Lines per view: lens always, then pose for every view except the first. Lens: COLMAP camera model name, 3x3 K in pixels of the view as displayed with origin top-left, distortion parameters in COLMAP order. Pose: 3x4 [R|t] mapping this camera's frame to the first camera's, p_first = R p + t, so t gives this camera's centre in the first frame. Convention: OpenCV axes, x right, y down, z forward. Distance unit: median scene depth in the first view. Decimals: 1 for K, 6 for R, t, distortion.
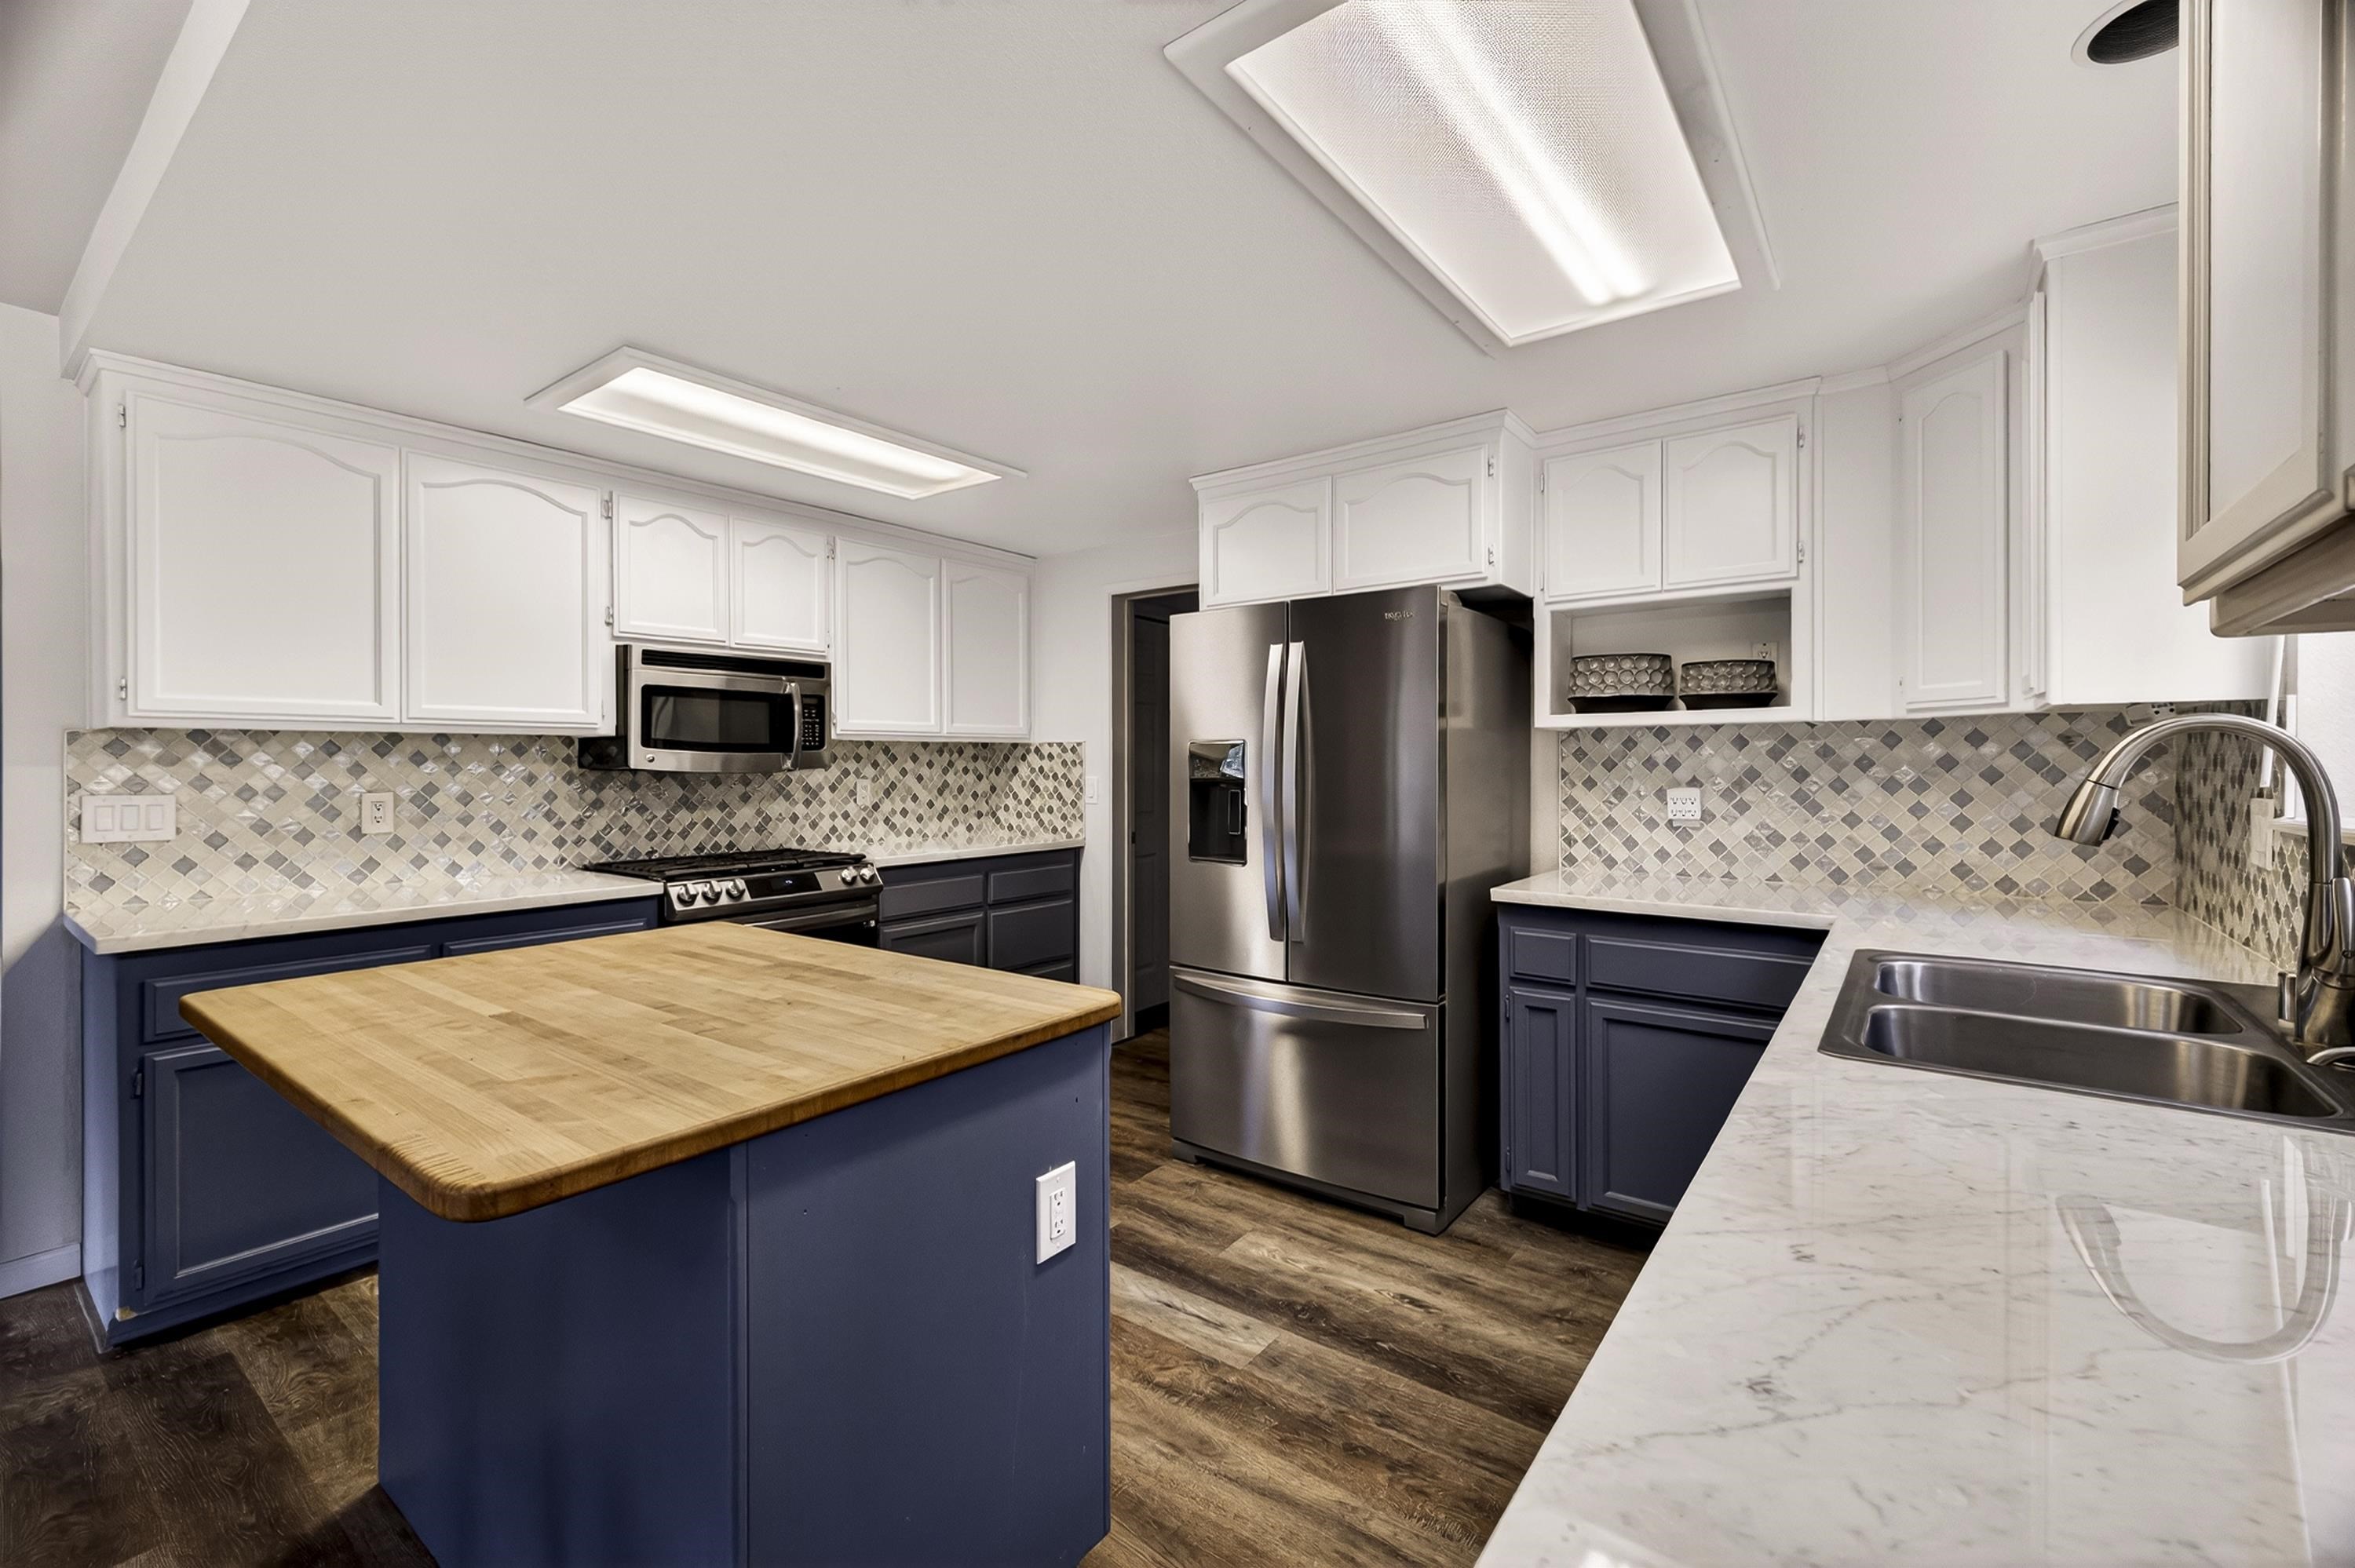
lens RADIAL K [[987.6, 0, 1174.3], [0, 987.6, 765.4], [0, 0, 1]] dist [0.001428, 0.000389]
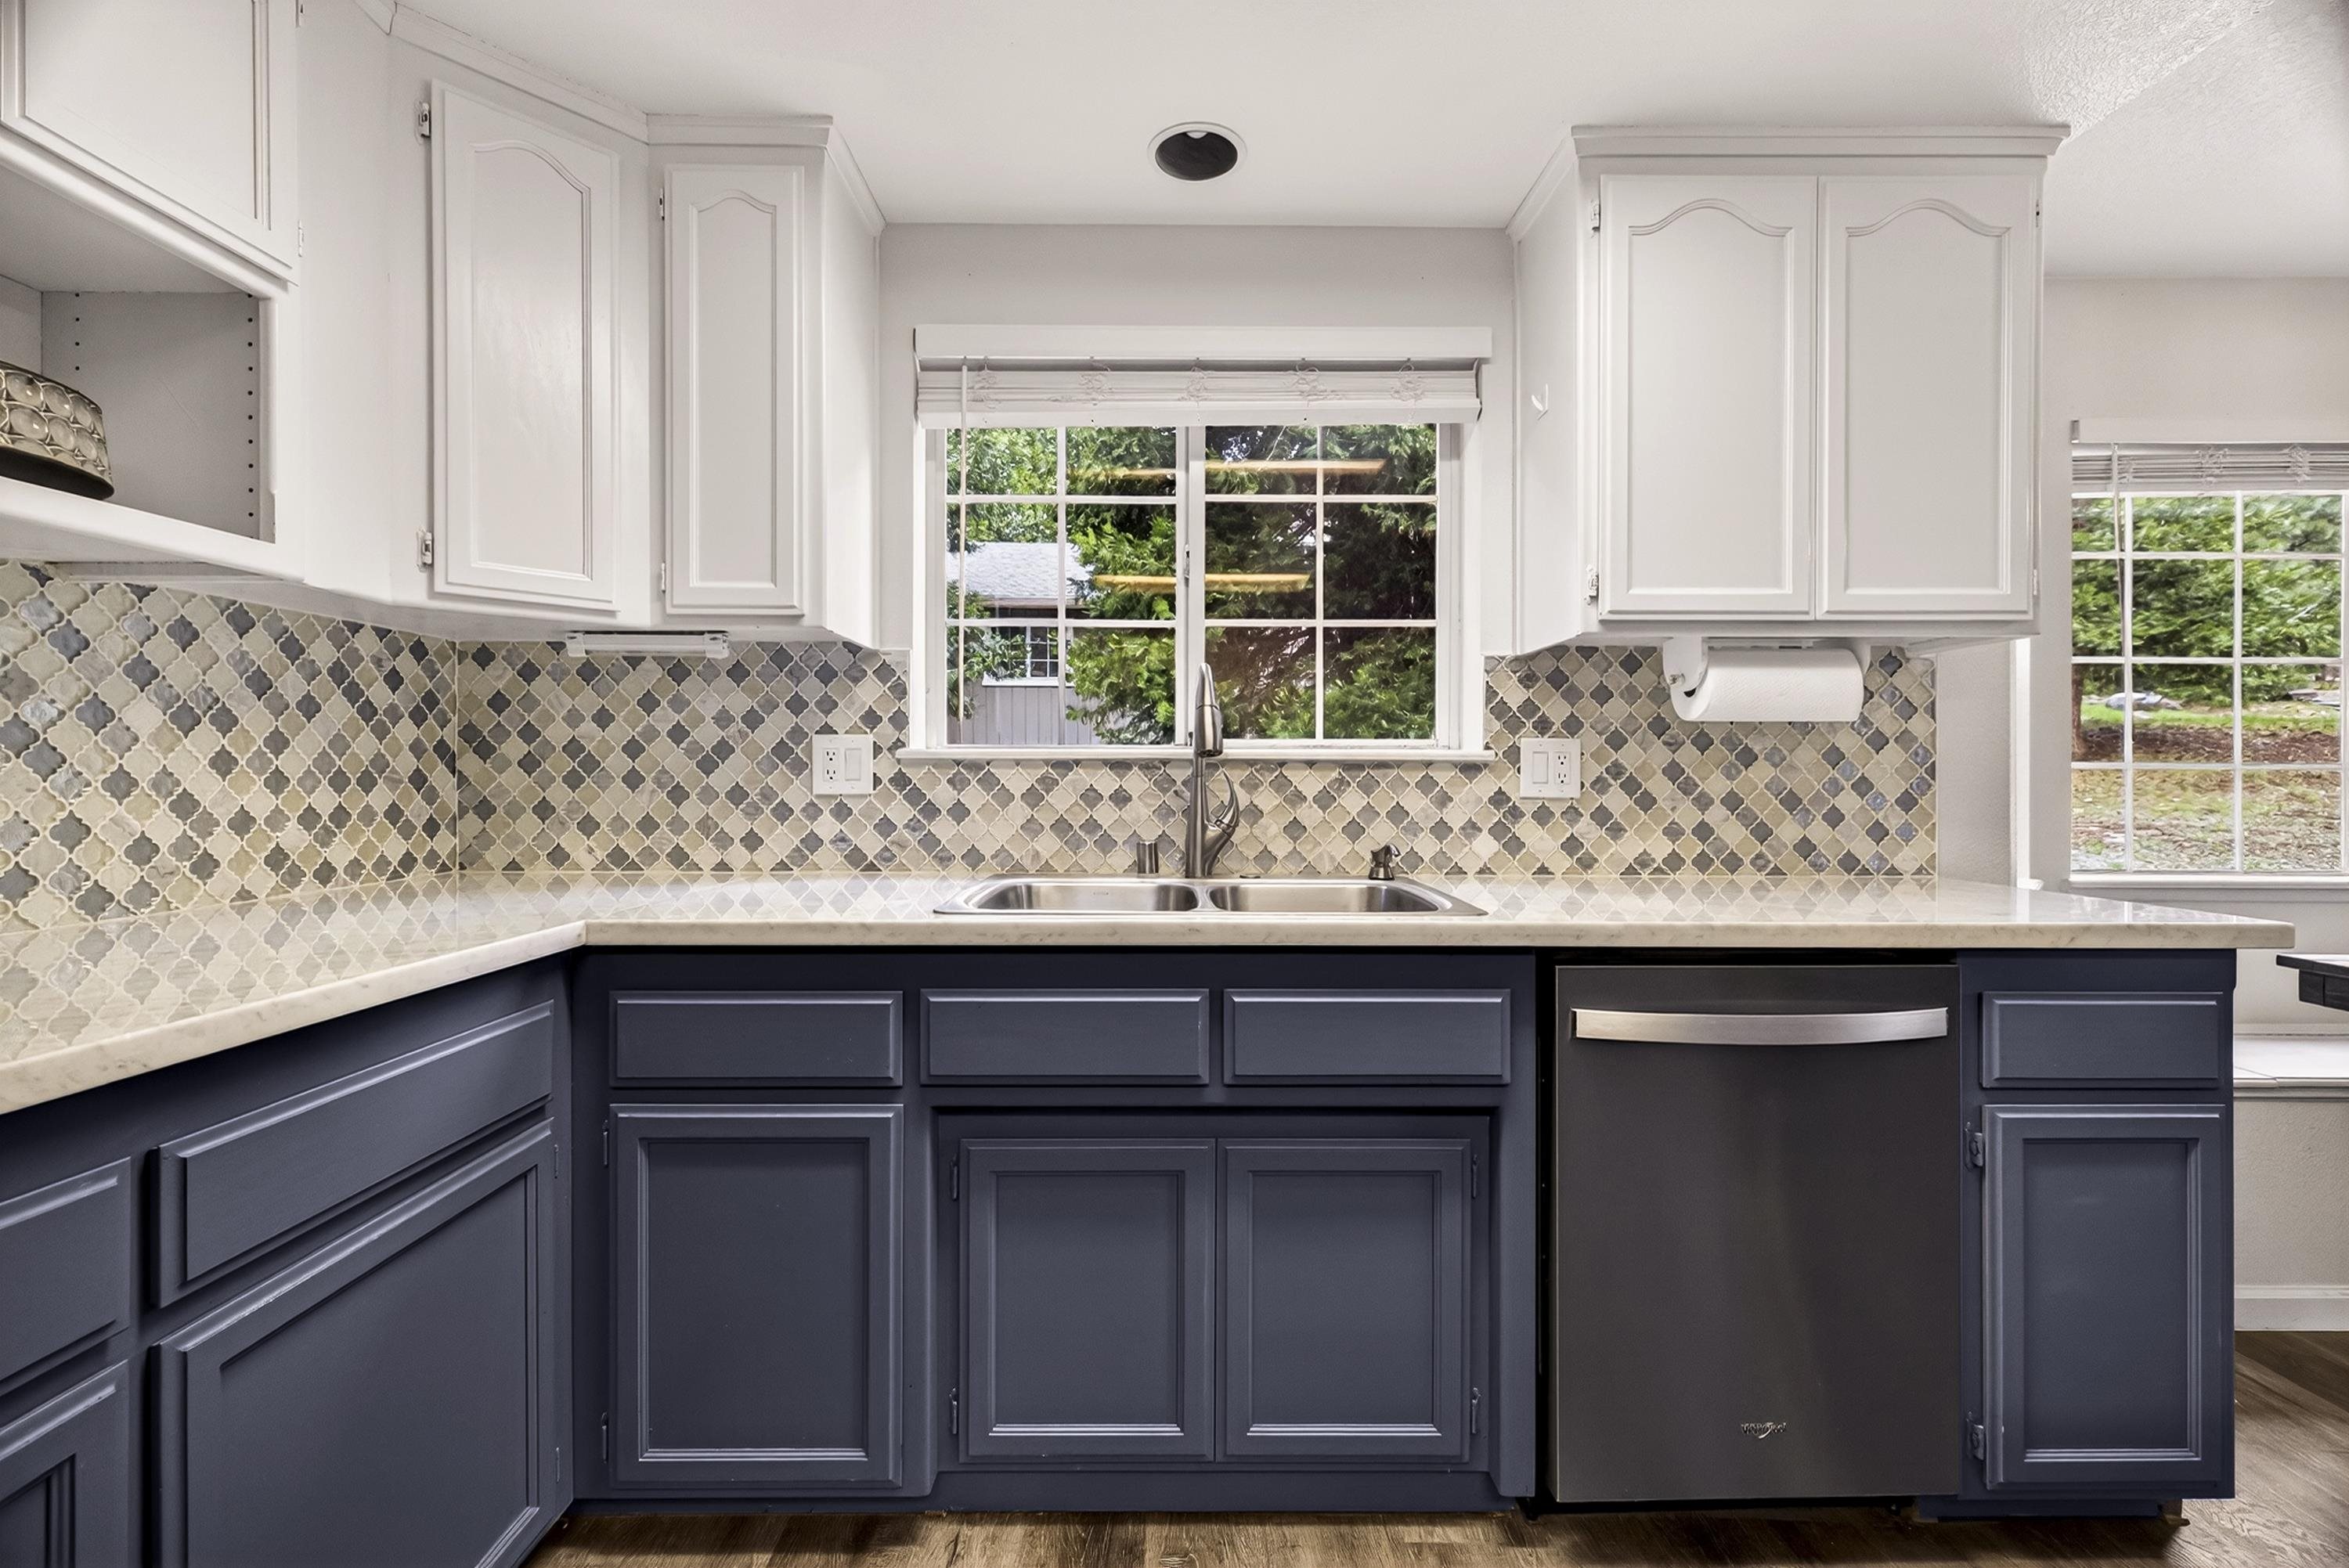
lens RADIAL K [[985.1, 0, 1177.0], [0, 985.1, 788.6], [0, 0, 1]] dist [0.001428, 0.000389]
pose [[-0.611104, -0.018371, 0.791337, -0.031162], [-0.008489, 0.999825, 0.016655, 0.044840], [-0.791505, 0.003461, -0.611153, 0.881941]]
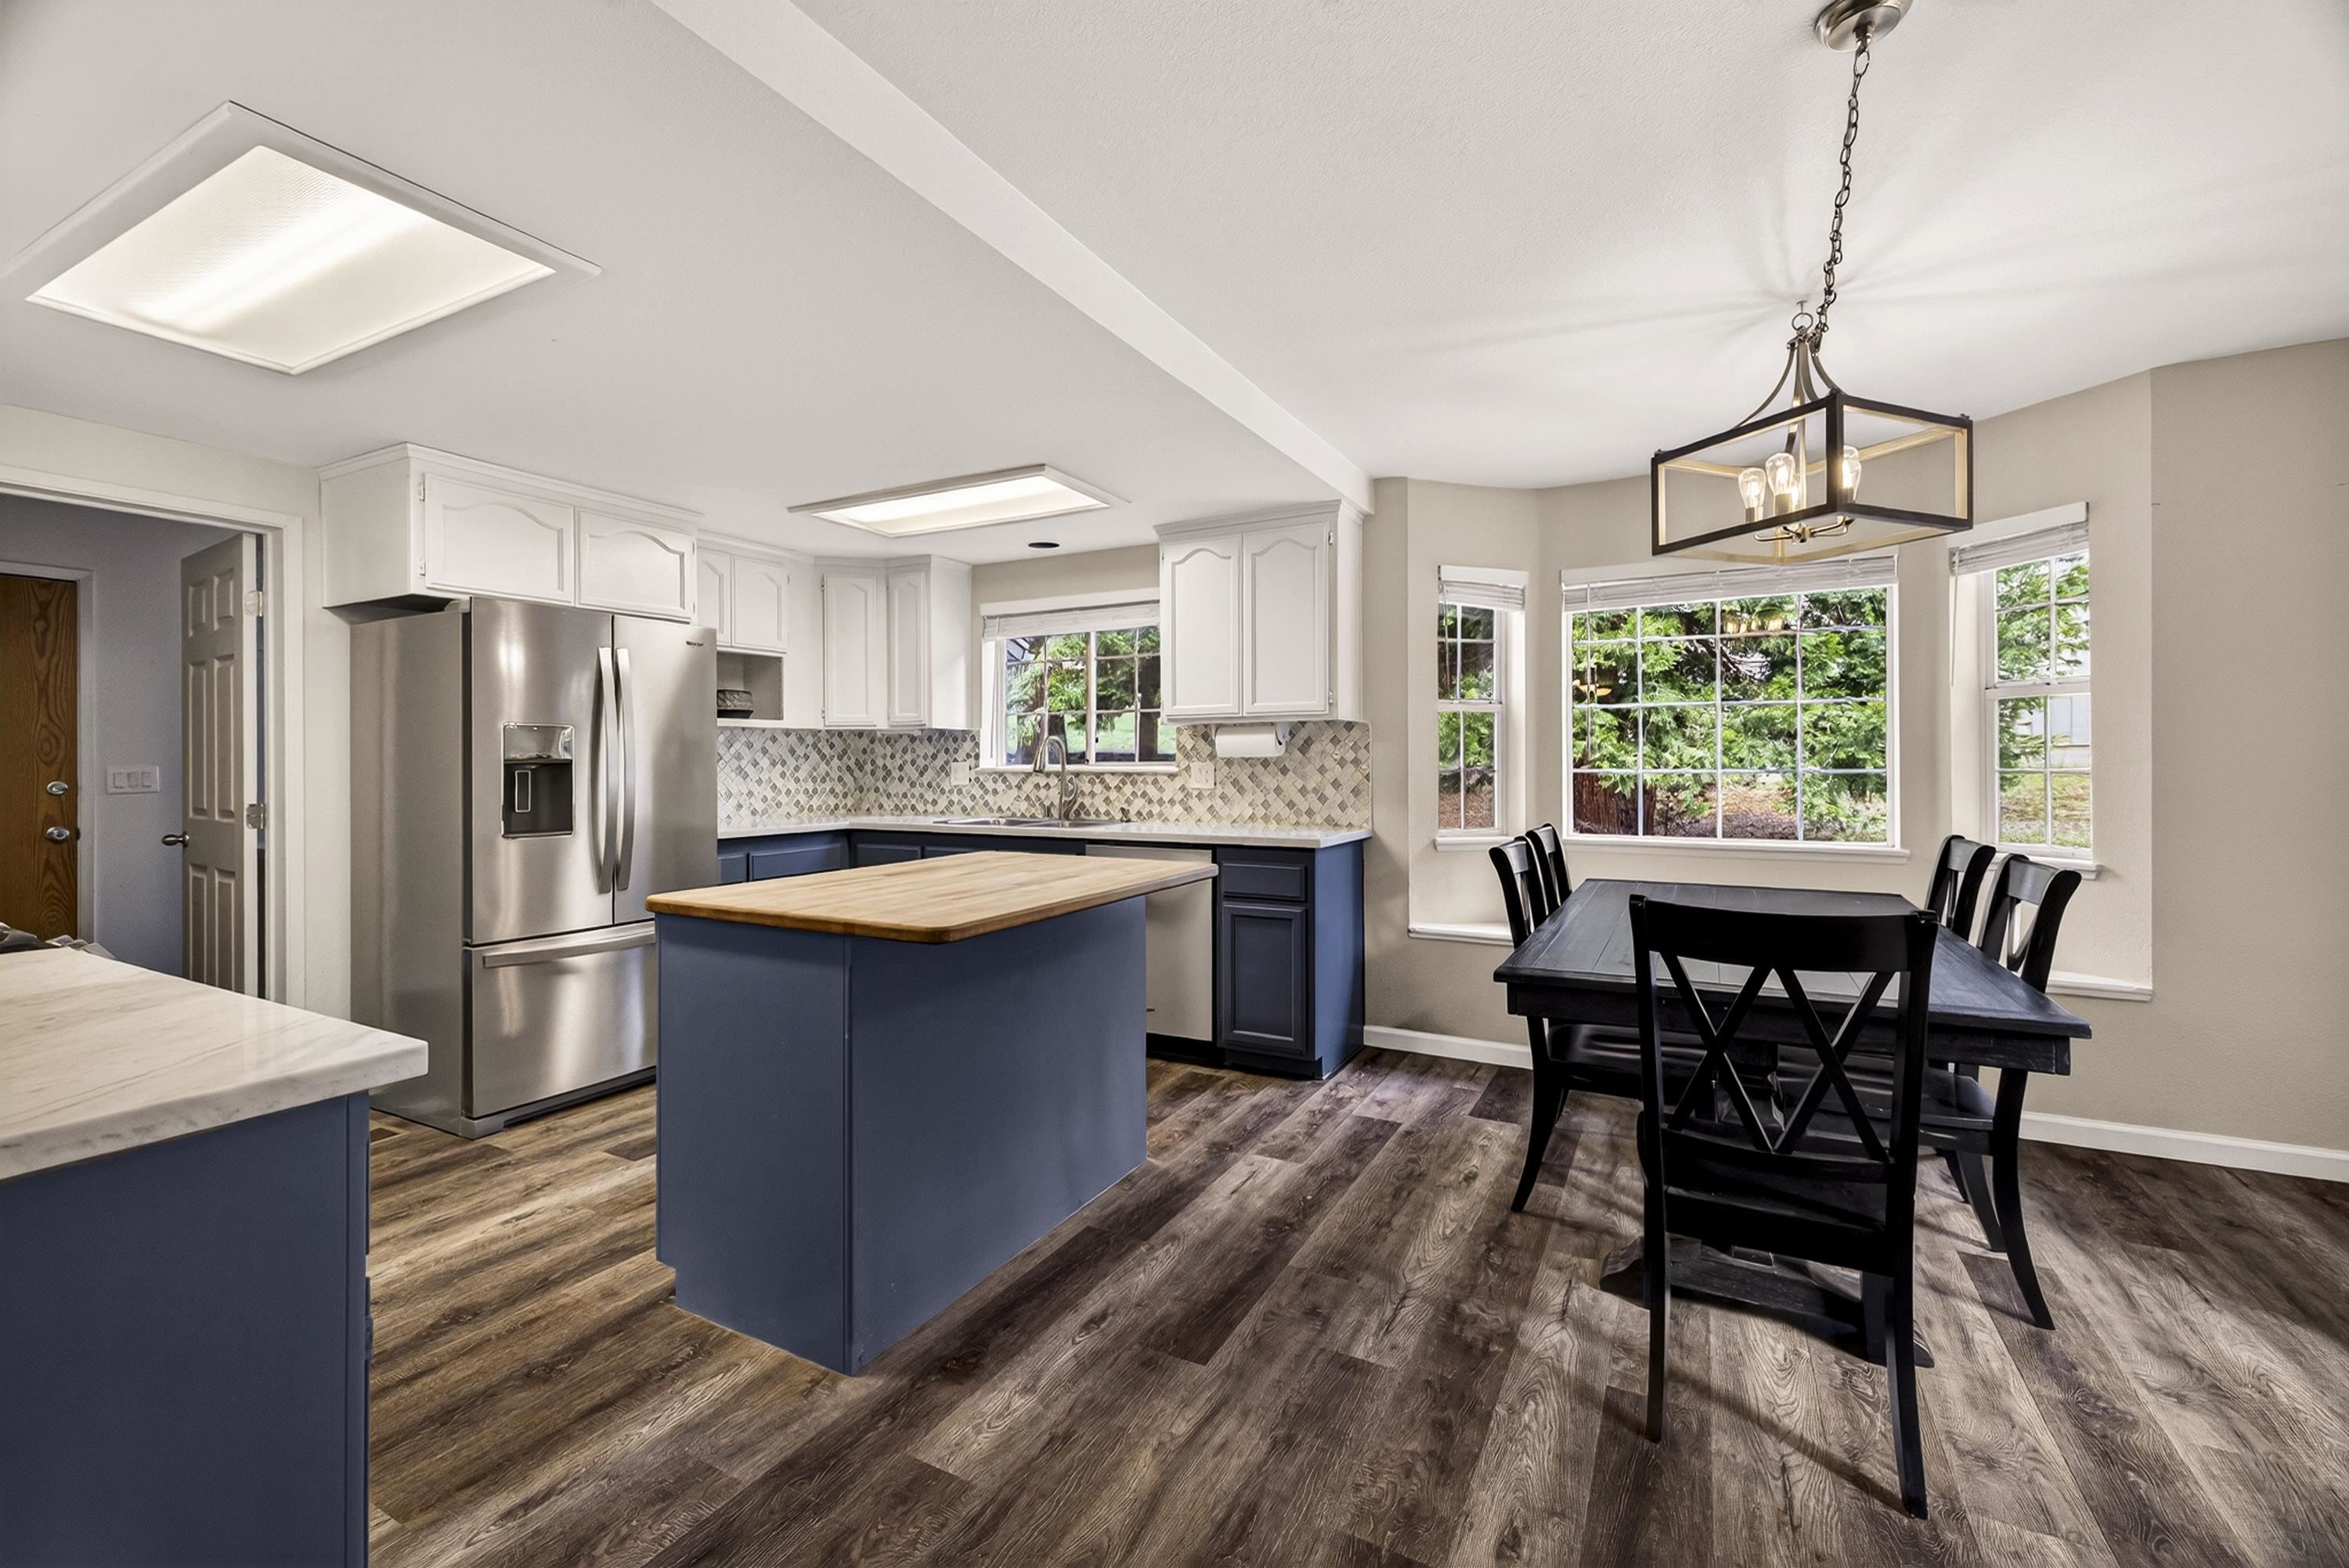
lens RADIAL K [[985.1, 0, 1170.8], [0, 985.1, 766.1], [0, 0, 1]] dist [0.001428, 0.000389]
pose [[-0.153052, -0.009432, 0.988173, -1.260188], [-0.001092, 0.999955, 0.009376, 0.008243], [-0.988218, 0.000356, -0.153055, 0.519668]]
